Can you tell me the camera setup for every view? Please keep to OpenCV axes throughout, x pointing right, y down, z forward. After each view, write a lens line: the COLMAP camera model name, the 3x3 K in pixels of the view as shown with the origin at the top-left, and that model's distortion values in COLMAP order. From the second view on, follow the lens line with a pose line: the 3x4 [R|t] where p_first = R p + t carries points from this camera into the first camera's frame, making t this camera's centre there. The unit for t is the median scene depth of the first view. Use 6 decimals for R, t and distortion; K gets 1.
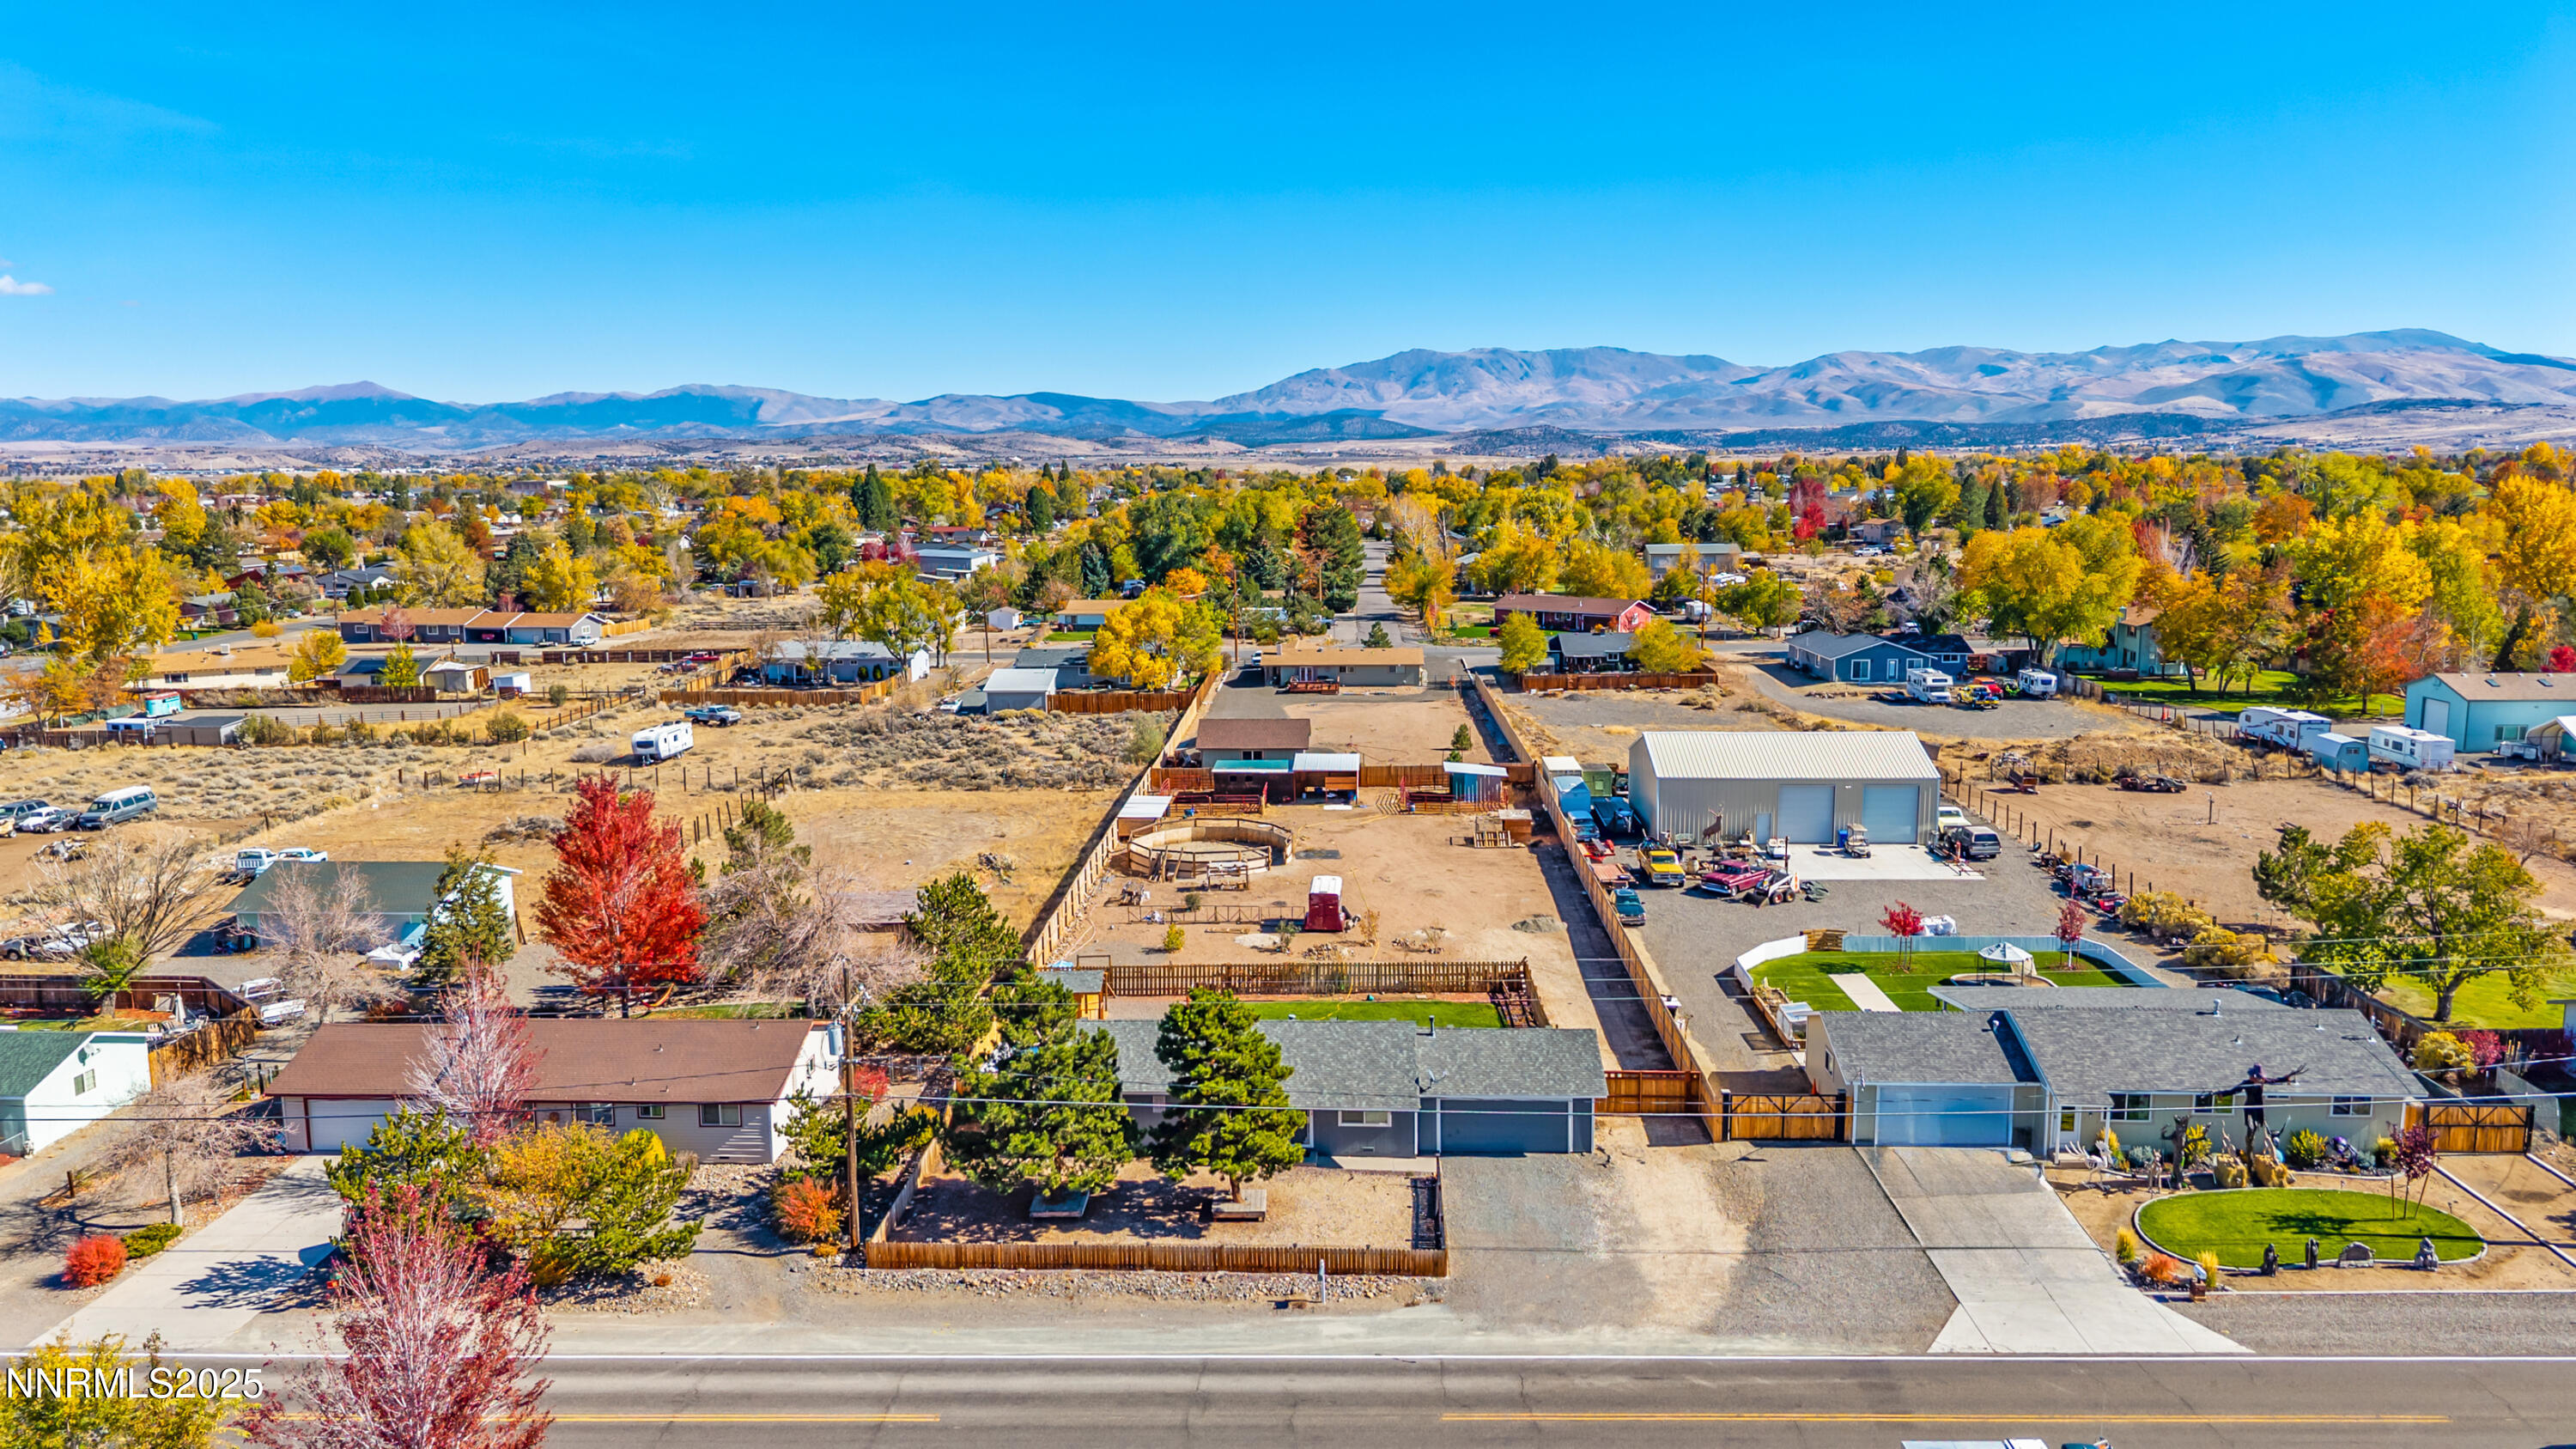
lens RADIAL K [[1731.5, 0, 1277.5], [0, 1731.5, 721.5], [0, 0, 1]] dist [0.022613, -0.033736]
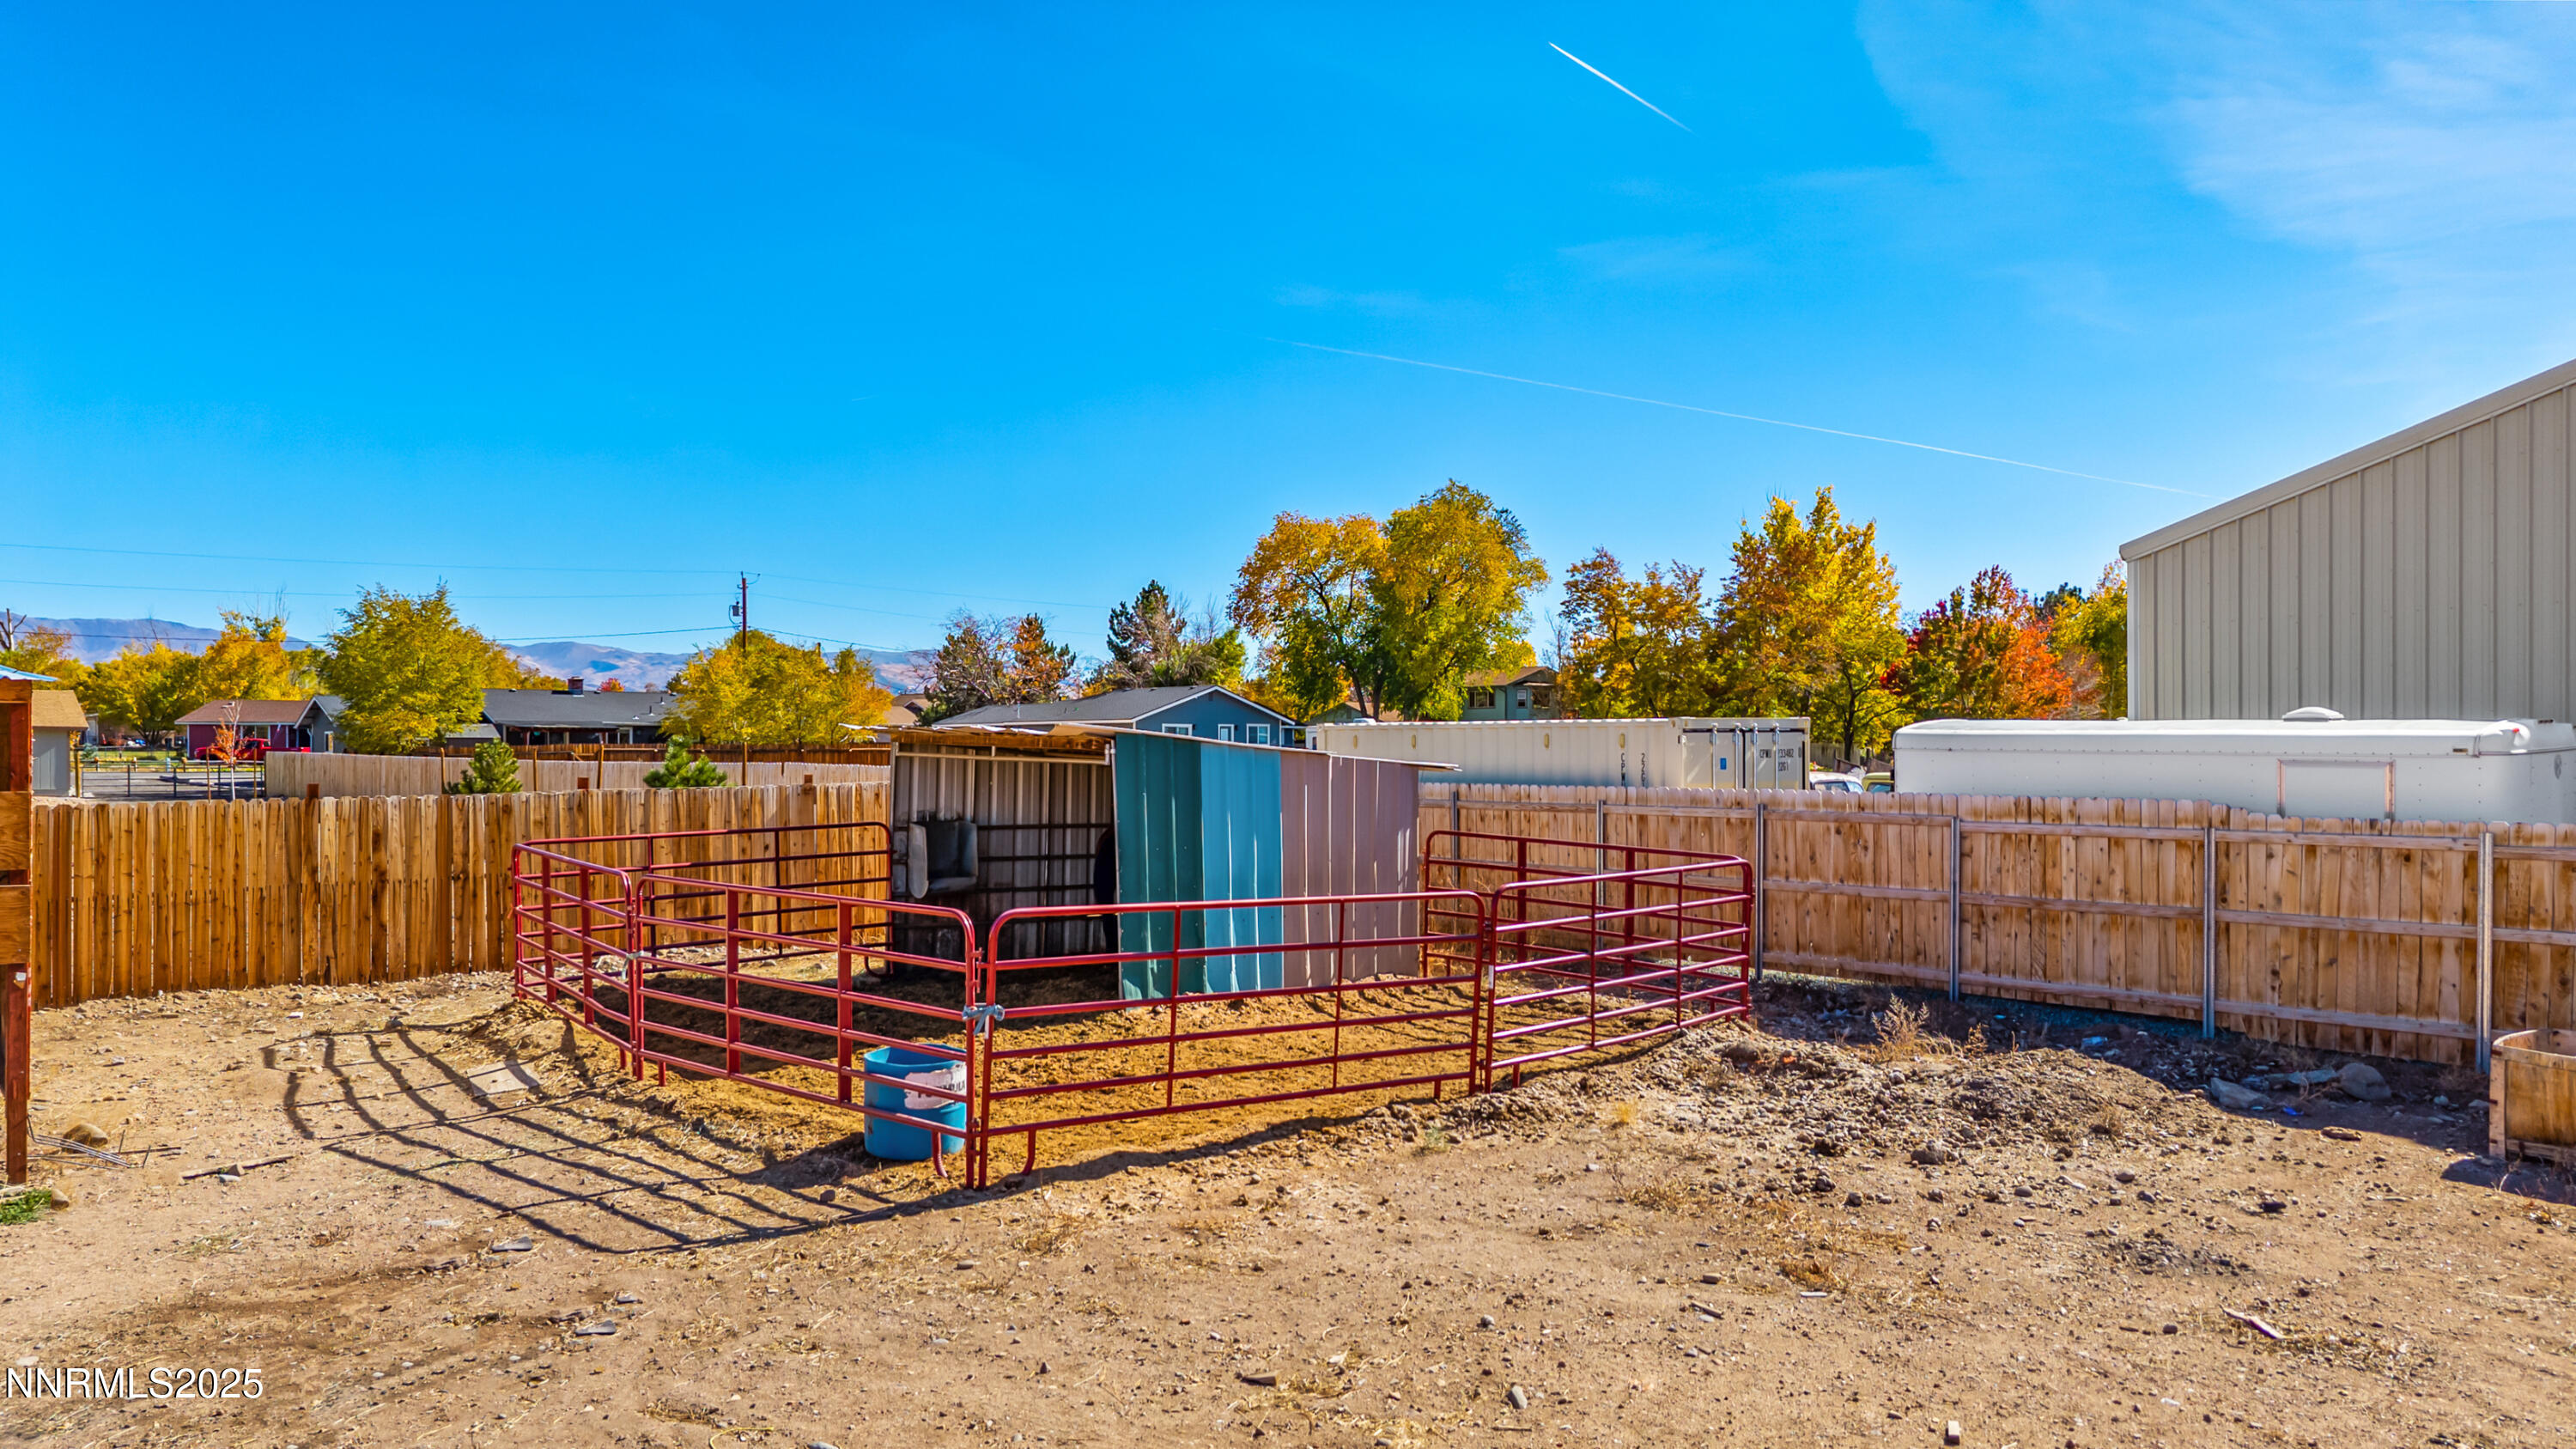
lens RADIAL K [[1731.5, 0, 1301.4], [0, 1731.5, 733.6], [0, 0, 1]] dist [0.022613, -0.033736]
pose [[0.720013, 0.016122, 0.693773, 0.068075], [0.095242, 0.987974, -0.121804, 0.087875], [-0.687393, 0.153777, 0.709819, 1.829491]]
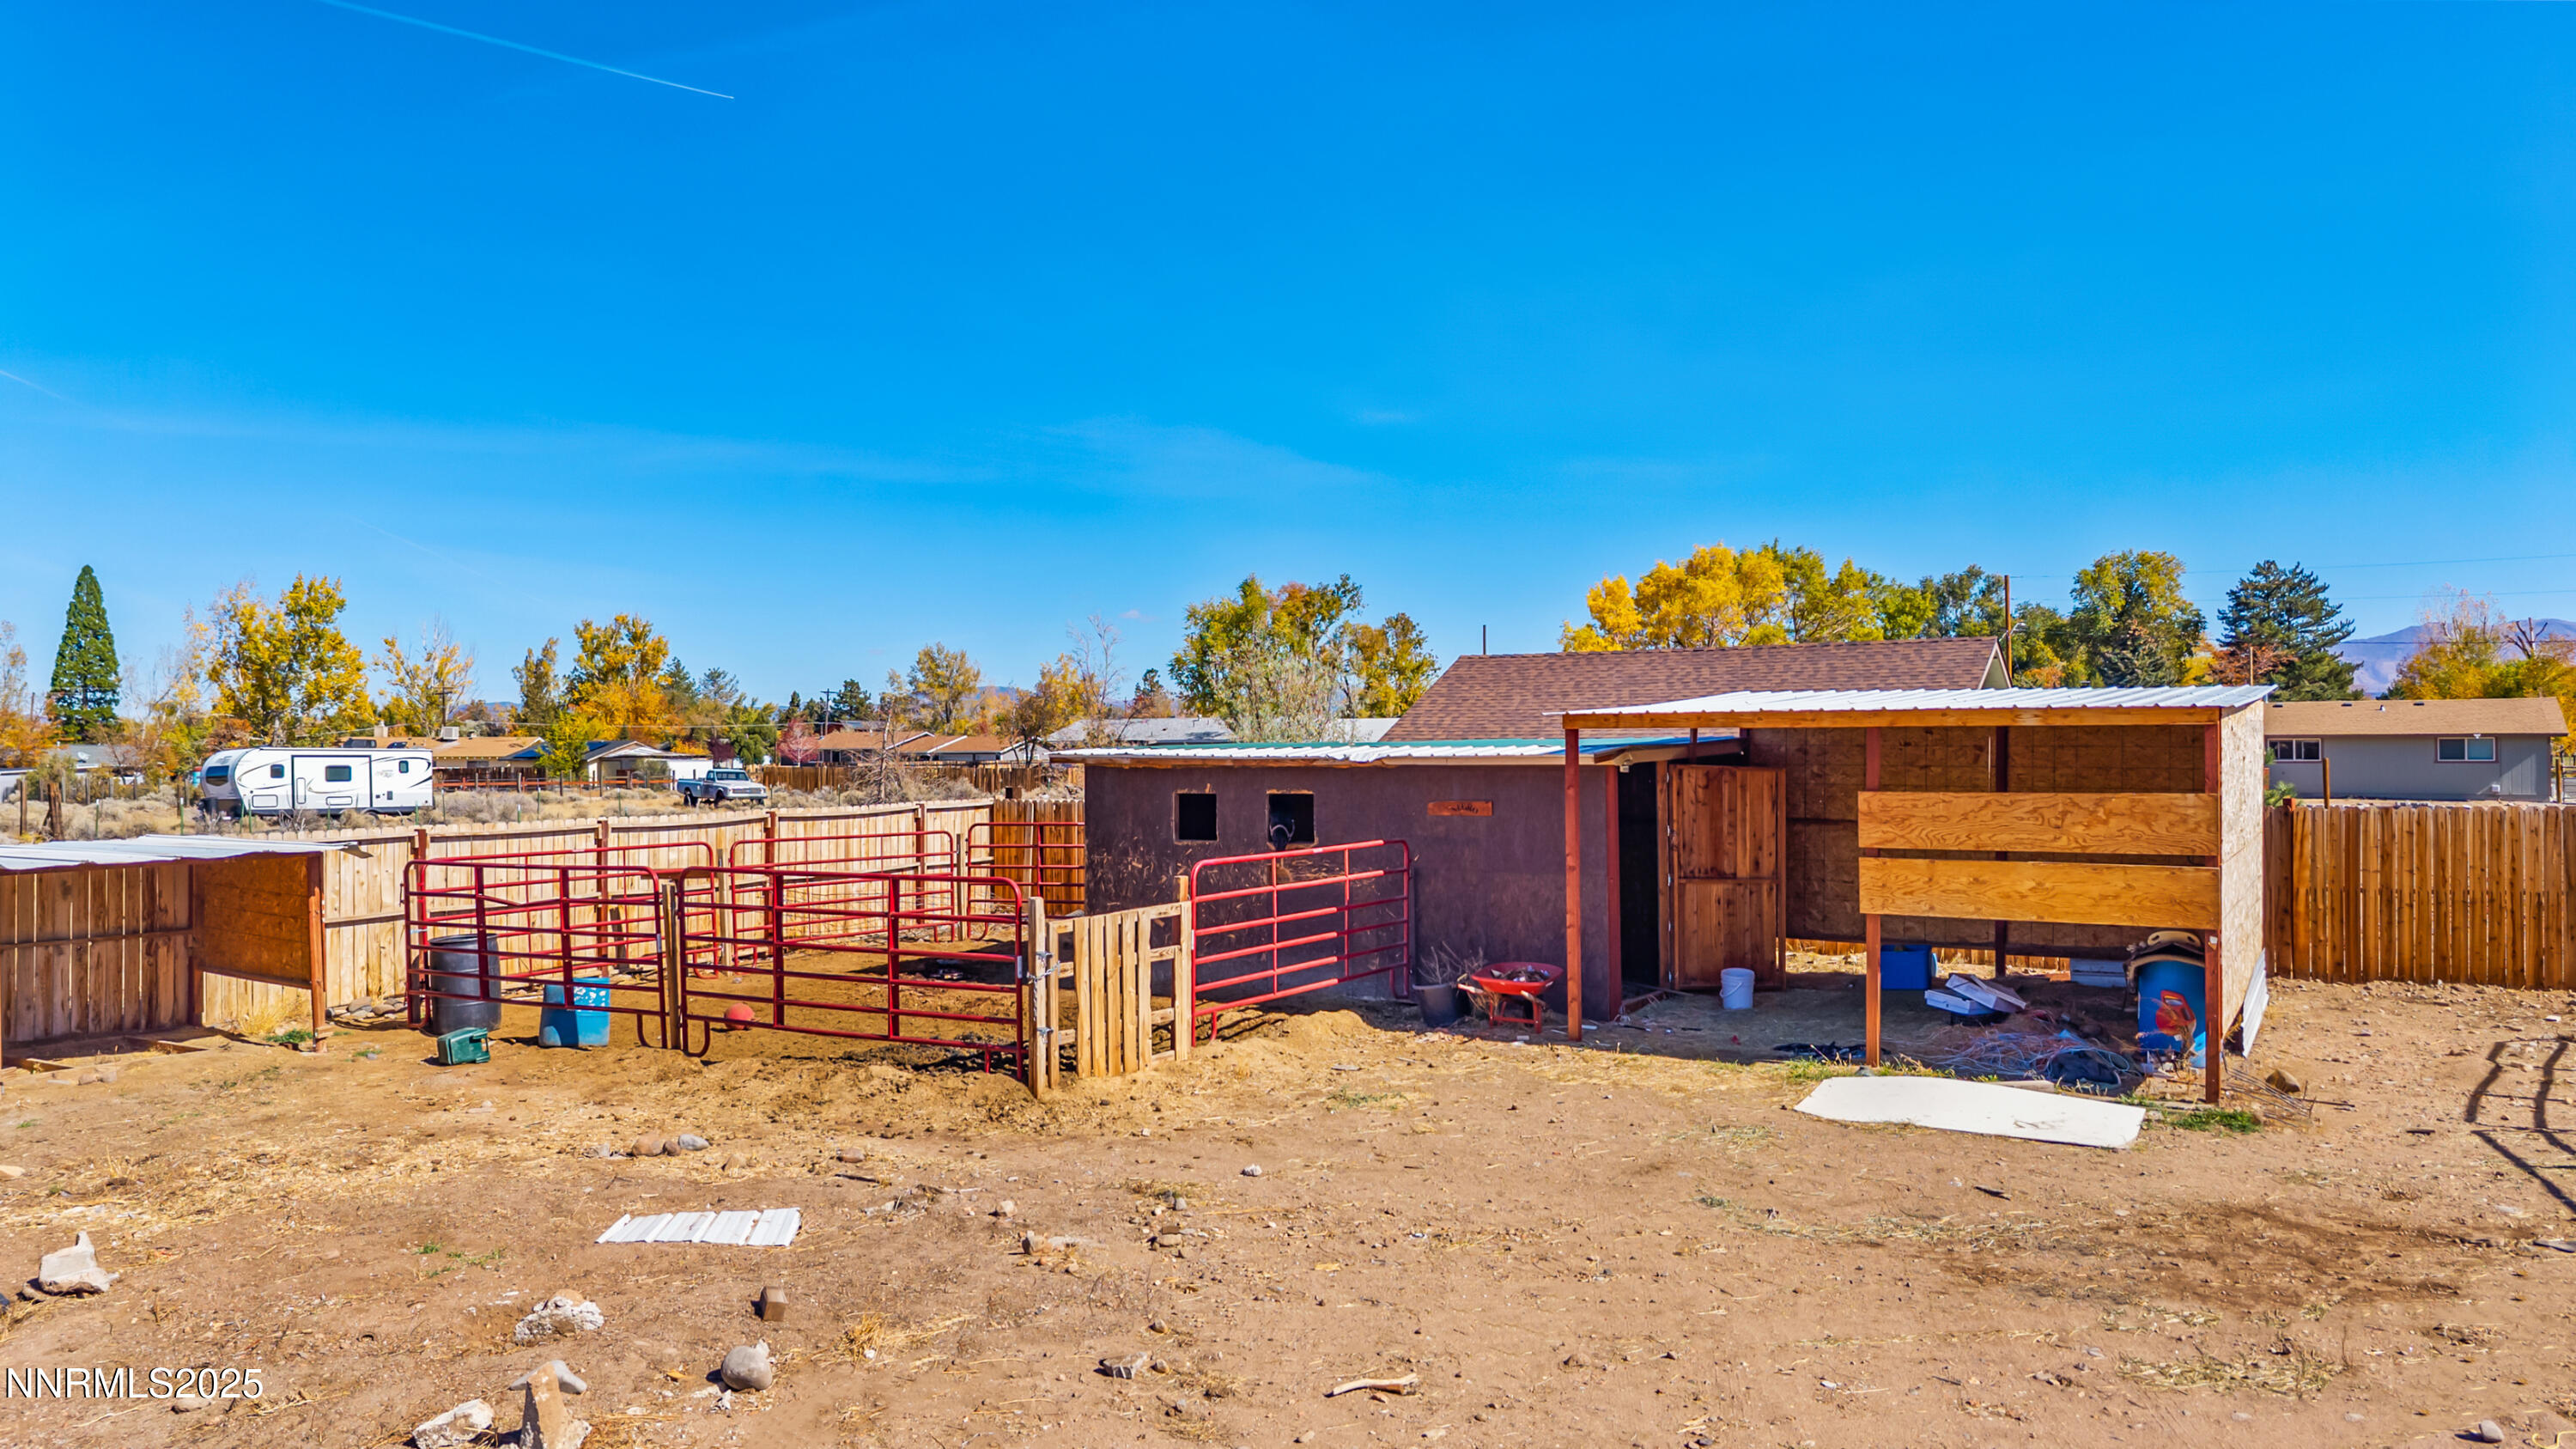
lens RADIAL K [[1731.5, 0, 1286.9], [0, 1731.5, 738.6], [0, 0, 1]] dist [0.022613, -0.033736]
pose [[0.875671, 0.003668, -0.482894, 0.094561], [-0.078046, 0.987900, -0.134023, 0.091254], [0.476559, 0.155048, 0.865362, 1.800487]]
